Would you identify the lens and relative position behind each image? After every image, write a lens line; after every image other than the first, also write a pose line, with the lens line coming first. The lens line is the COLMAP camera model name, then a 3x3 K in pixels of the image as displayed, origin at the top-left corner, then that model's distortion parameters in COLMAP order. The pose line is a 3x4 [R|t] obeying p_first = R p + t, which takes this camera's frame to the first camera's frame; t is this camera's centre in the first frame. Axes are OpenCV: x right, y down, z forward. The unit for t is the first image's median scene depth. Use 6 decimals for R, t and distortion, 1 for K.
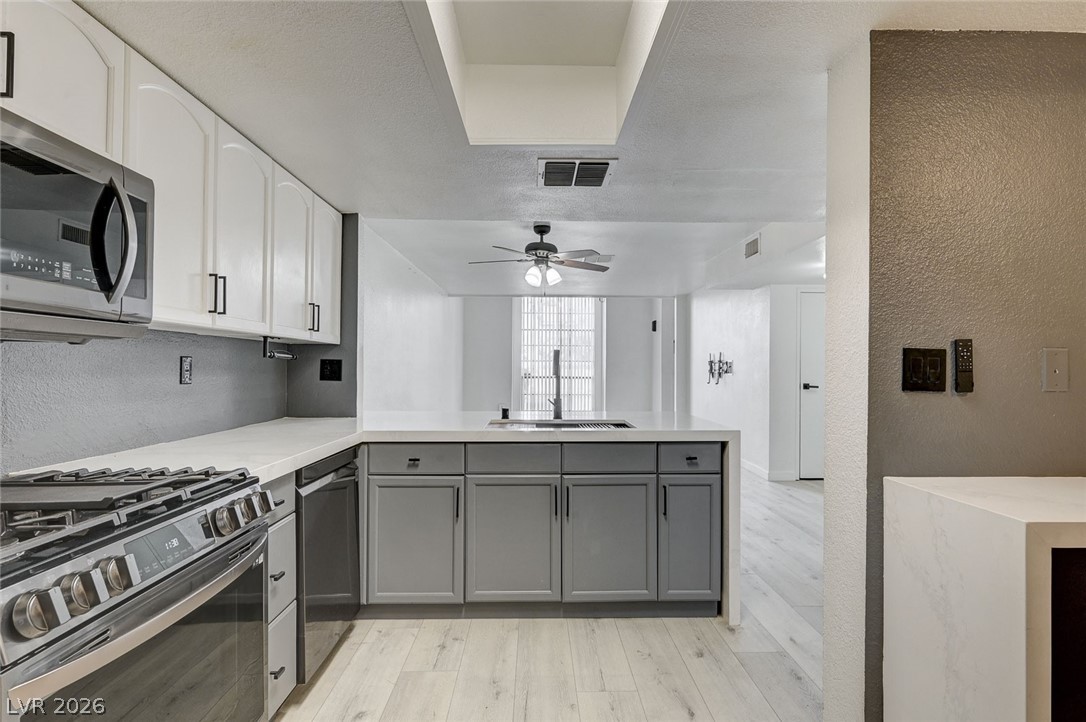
lens RADIAL K [[540.8, 0, 549.4], [0, 540.8, 365.0], [0, 0, 1]] dist [-0.001488, 0.001051]
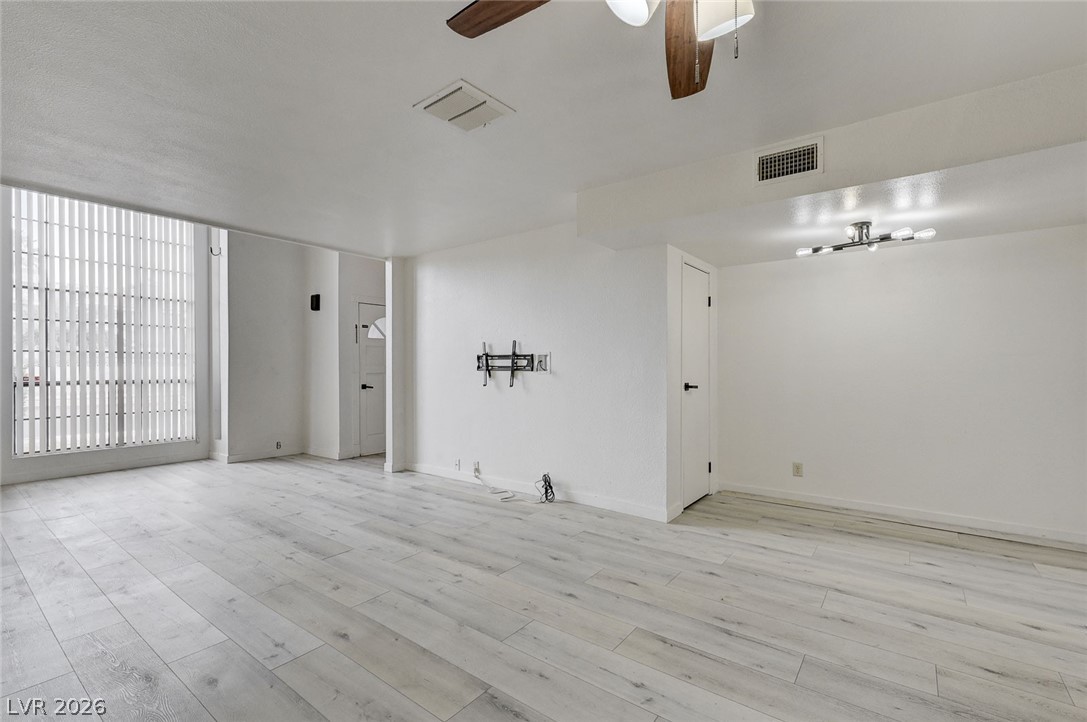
lens RADIAL K [[479.2, 0, 549.5], [0, 479.2, 366.9], [0, 0, 1]] dist [0.000394, 0.000007]
pose [[0.622920, -0.007799, 0.782247, -0.396820], [-0.000203, 0.999949, 0.010131, 0.010585], [-0.782285, -0.006470, 0.622887, 1.652425]]
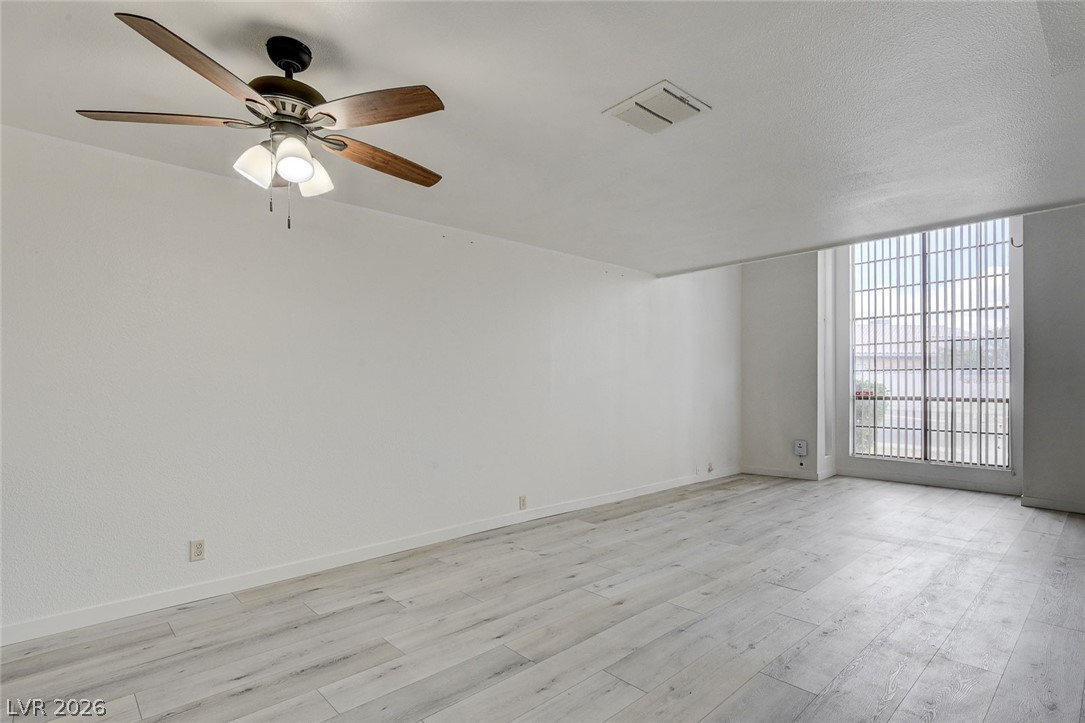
lens RADIAL K [[537.0, 0, 545.4], [0, 537.0, 378.1], [0, 0, 1]] dist [-0.001866, -0.000193]
pose [[0.661765, -0.013028, -0.749598, 0.779205], [0.009663, 0.999914, -0.008847, 0.011830], [0.749649, -0.001389, 0.661834, 1.567331]]
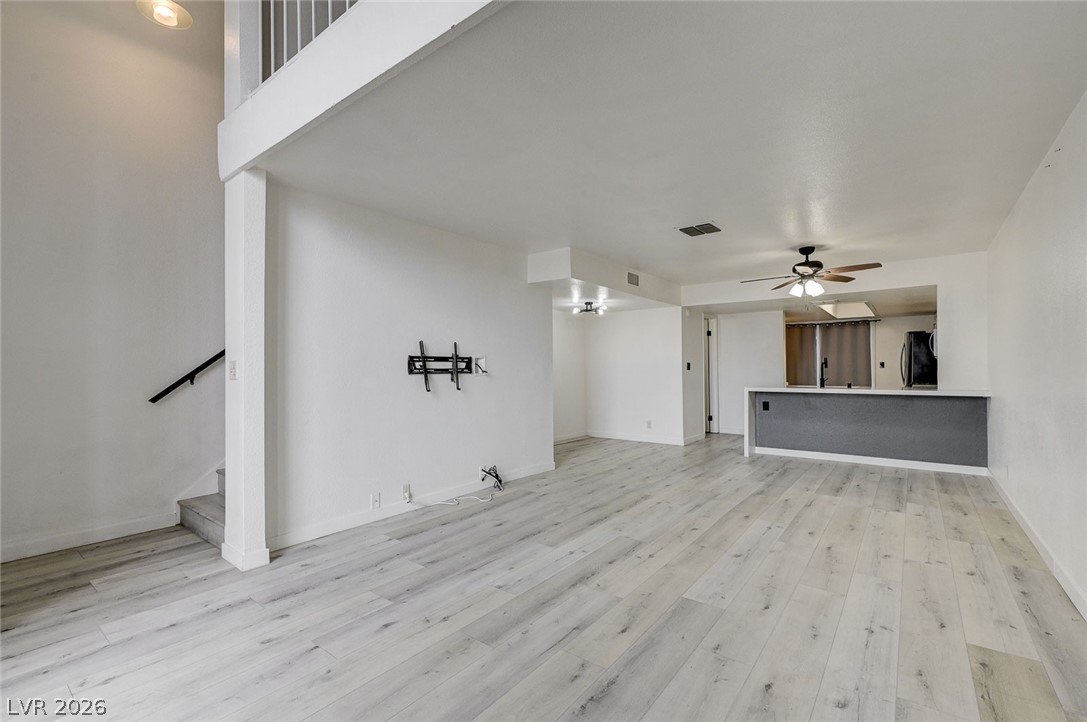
lens RADIAL K [[476.7, 0, 543.1], [0, 476.7, 370.4], [0, 0, 1]] dist [-0.000954, 0.000044]
pose [[-0.769389, -0.001699, 0.638778, -0.428484], [0.000841, 0.999993, 0.003672, 0.025699], [-0.638779, 0.003363, -0.769383, 3.960648]]
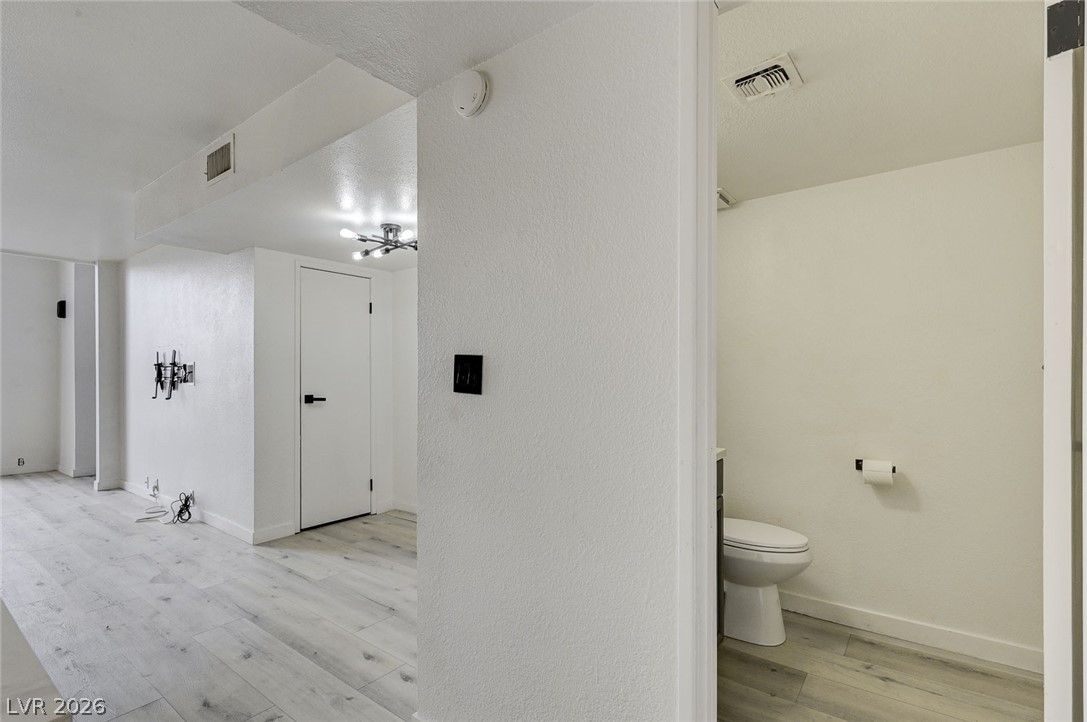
lens RADIAL K [[511.0, 0, 544.3], [0, 511.0, 376.3], [0, 0, 1]] dist [-0.000619, -0.000180]
pose [[0.621473, -0.007553, 0.783399, 0.315555], [0.001356, 0.999962, 0.008566, 0.009638], [-0.783434, -0.004261, 0.621460, 0.762513]]
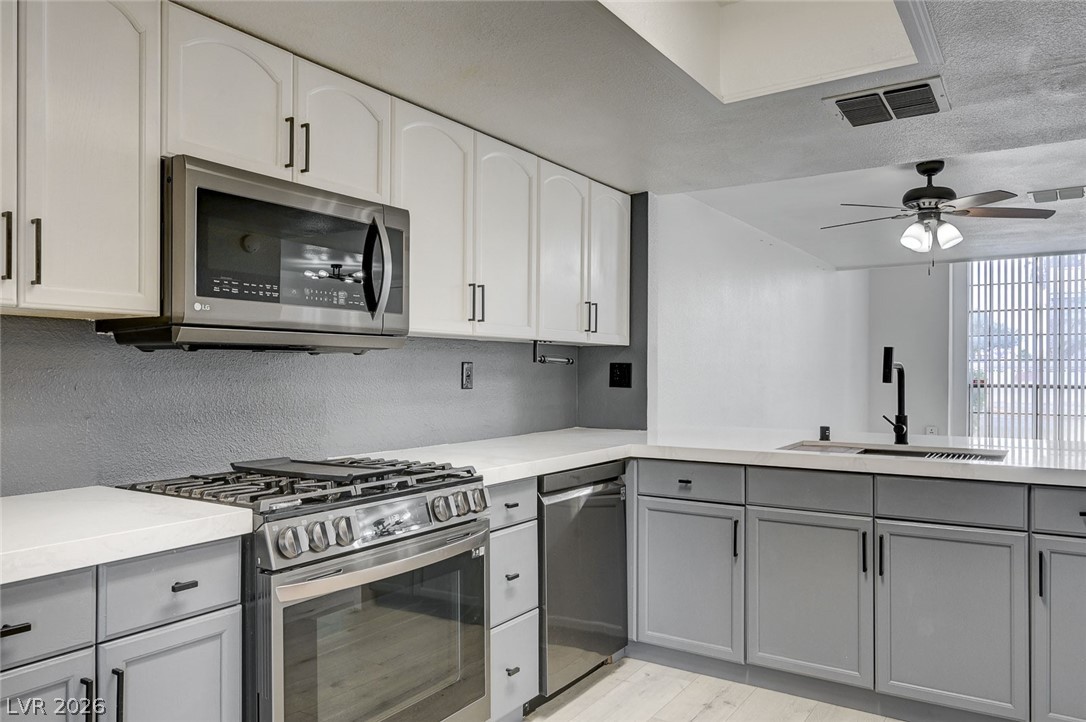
lens RADIAL K [[763.1, 0, 563.0], [0, 763.1, 369.5], [0, 0, 1]] dist [0.001307, 0.000725]
pose [[0.829908, -0.003462, -0.557889, 0.249044], [0.005193, 0.999985, 0.001520, -0.002410], [0.557876, -0.004158, 0.829914, -0.093188]]
